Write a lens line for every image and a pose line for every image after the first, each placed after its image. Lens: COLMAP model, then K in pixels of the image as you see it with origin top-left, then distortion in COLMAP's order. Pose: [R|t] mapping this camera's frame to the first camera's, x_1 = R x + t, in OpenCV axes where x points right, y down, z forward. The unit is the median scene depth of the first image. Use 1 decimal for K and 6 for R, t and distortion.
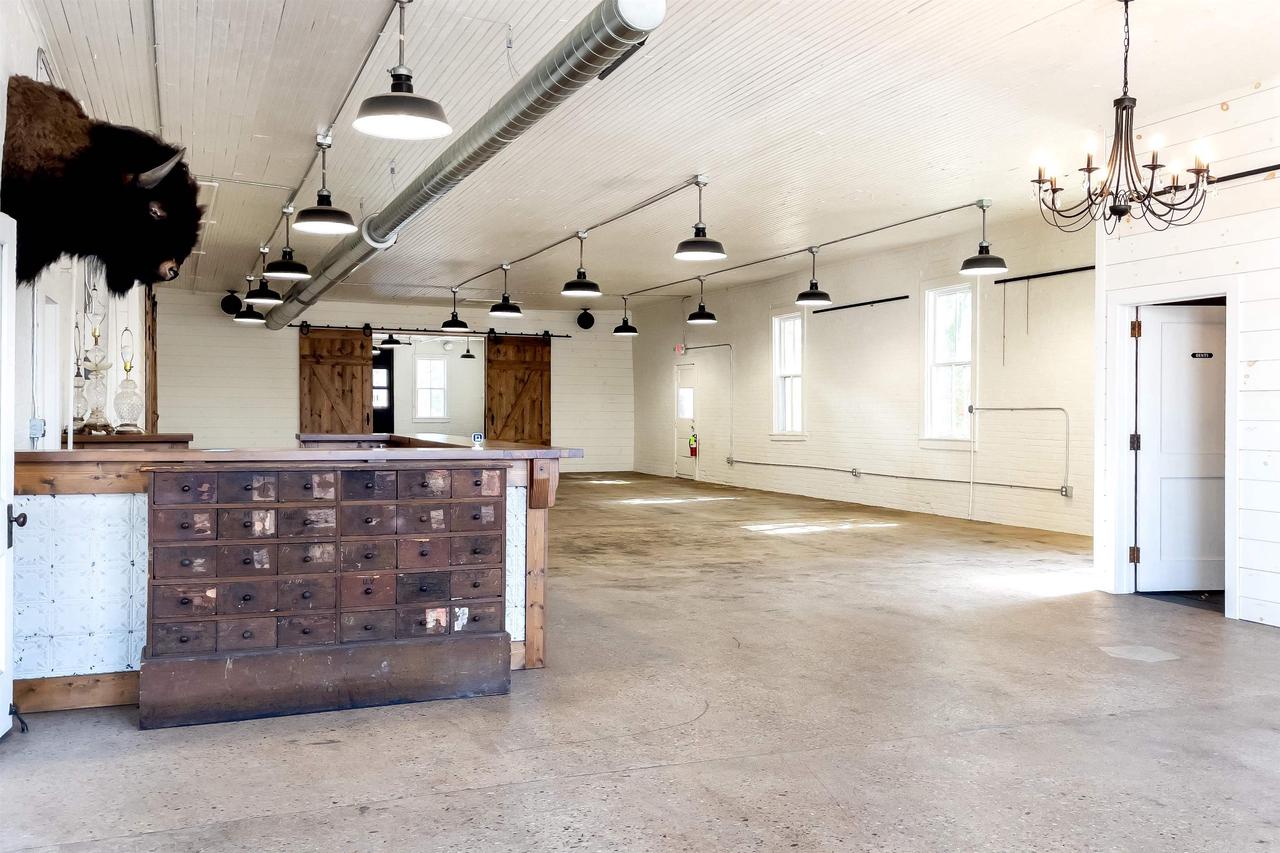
lens RADIAL K [[1085.9, 0, 656.7], [0, 1085.9, 434.2], [0, 0, 1]] dist [0.088749, -0.081979]
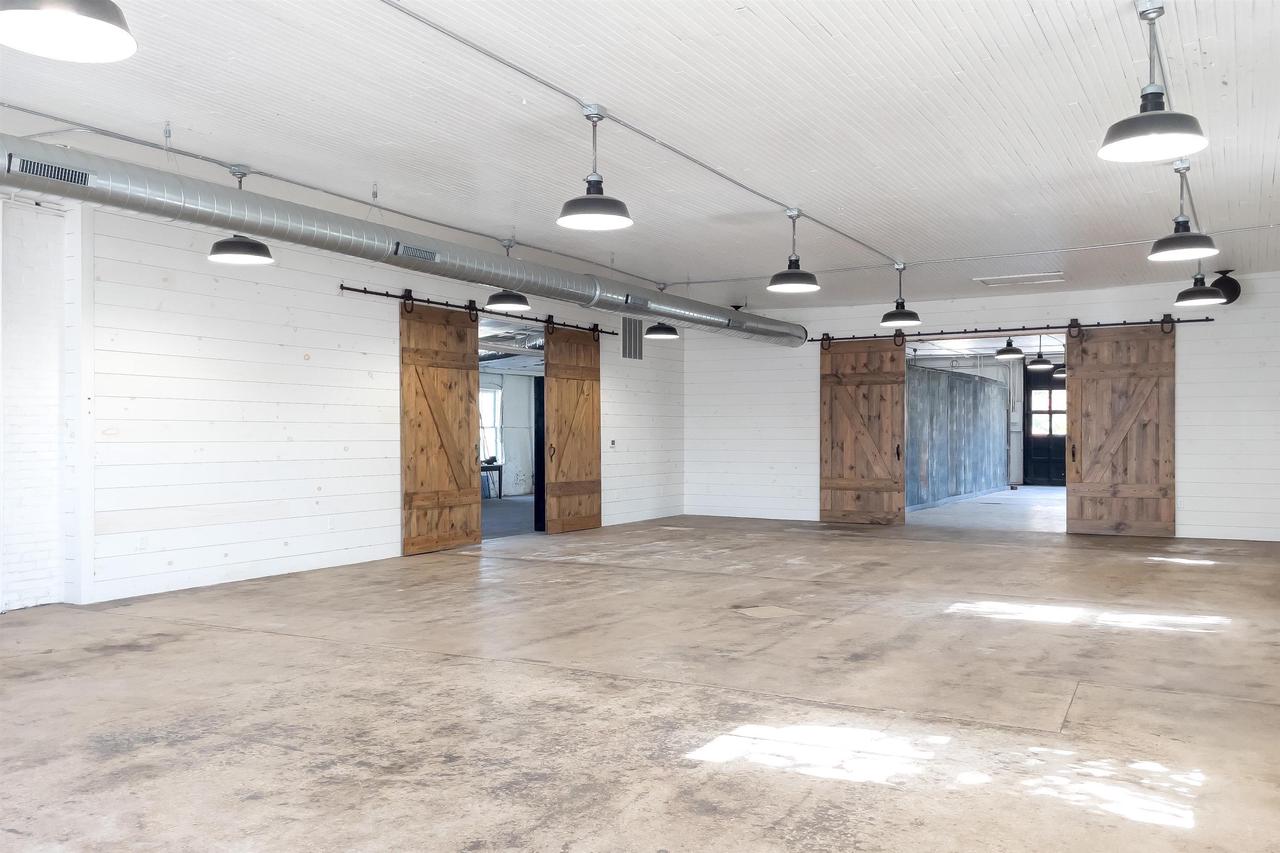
lens RADIAL K [[1010.7, 0, 663.7], [0, 1010.7, 447.5], [0, 0, 1]] dist [0.044255, -0.002917]
pose [[0.645862, -0.001698, -0.763453, 0.758958], [-0.009839, 0.999896, -0.010547, -0.033690], [0.763391, 0.014323, 0.645778, 1.748173]]
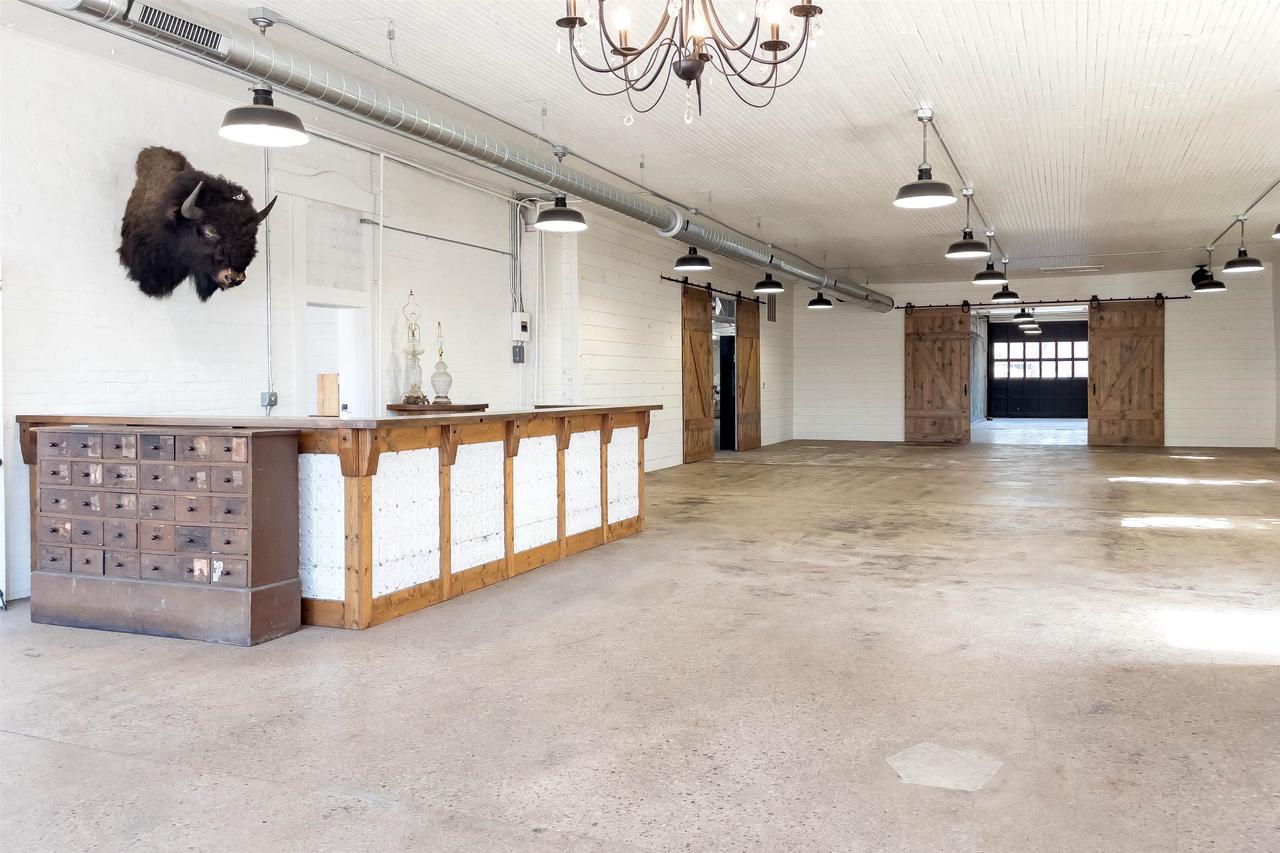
lens RADIAL K [[955.8, 0, 674.1], [0, 955.8, 411.0], [0, 0, 1]] dist [0.008134, 0.000352]
pose [[0.731558, 0.005560, -0.681756, 0.704239], [-0.000701, 0.999972, 0.007403, -0.000295], [0.681779, -0.004938, 0.731542, 0.522965]]
